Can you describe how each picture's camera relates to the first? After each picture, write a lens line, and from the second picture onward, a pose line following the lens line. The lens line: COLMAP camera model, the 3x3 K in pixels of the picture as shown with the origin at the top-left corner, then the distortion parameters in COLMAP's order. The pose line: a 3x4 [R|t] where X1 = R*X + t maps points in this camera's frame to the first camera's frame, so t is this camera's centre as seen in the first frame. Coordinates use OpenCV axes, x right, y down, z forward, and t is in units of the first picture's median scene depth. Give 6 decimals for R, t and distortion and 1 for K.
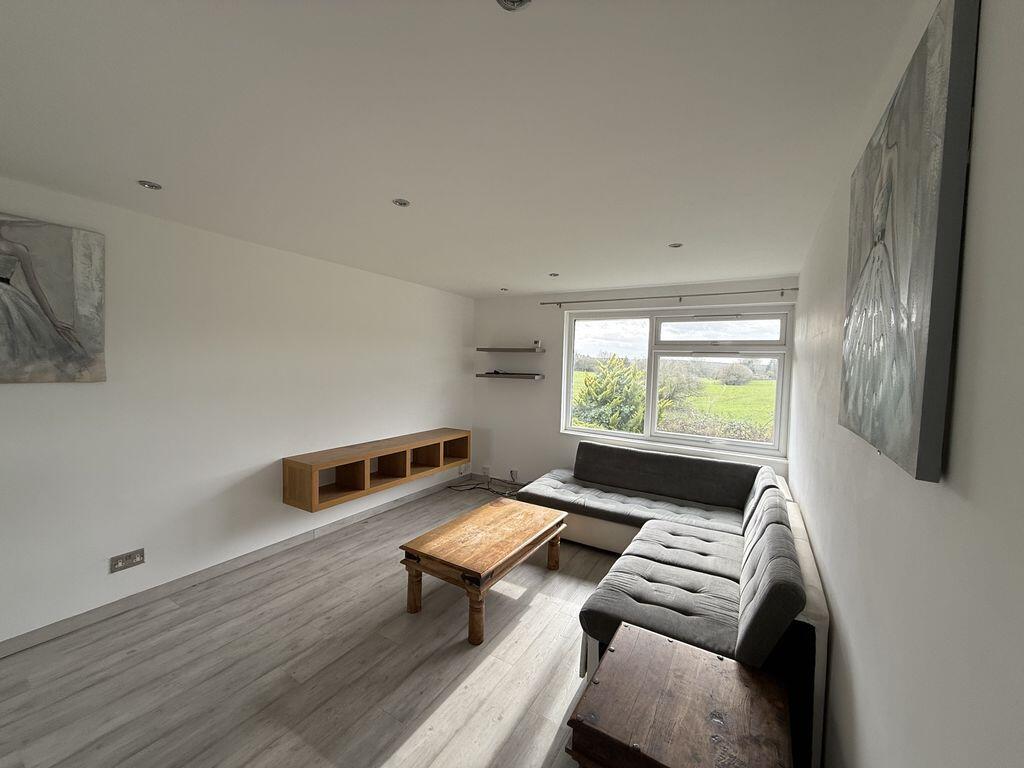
lens RADIAL K [[408.6, 0, 509.1], [0, 408.6, 382.5], [0, 0, 1]] dist [-0.000631, 0.000083]
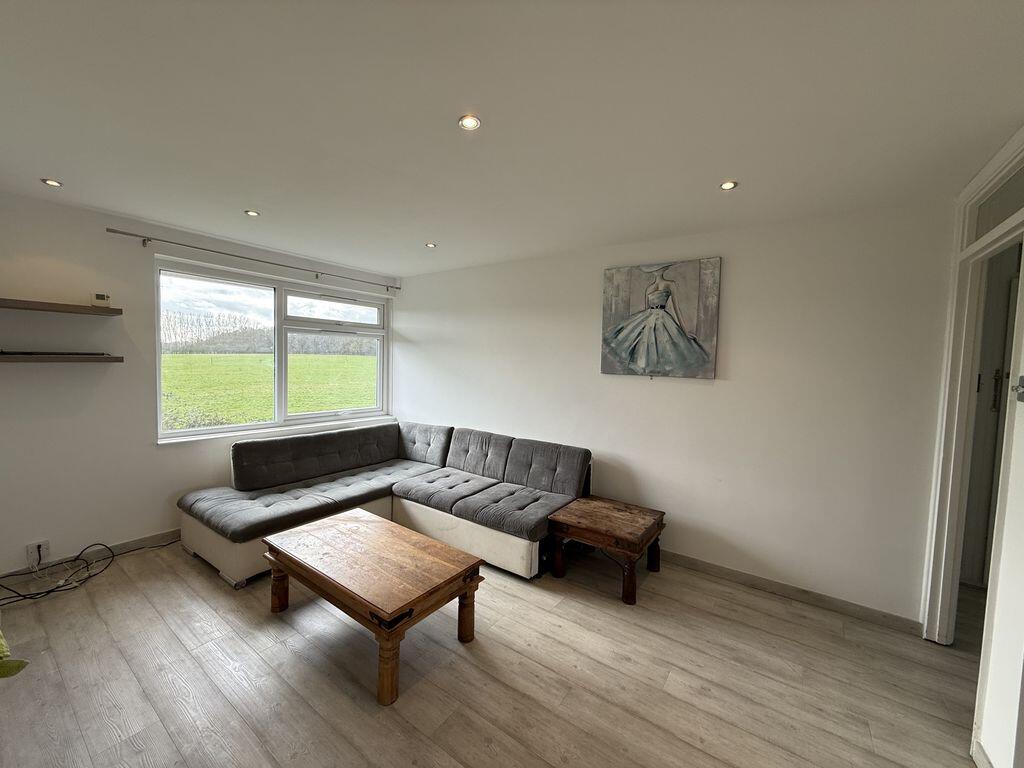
lens RADIAL K [[408.6, 0, 508.4], [0, 408.6, 382.0], [0, 0, 1]] dist [-0.000631, 0.000083]
pose [[0.072559, -0.081762, 0.994007, -0.584461], [0.021576, 0.996530, 0.080395, -0.018760], [-0.997131, 0.015613, 0.074071, 0.499721]]
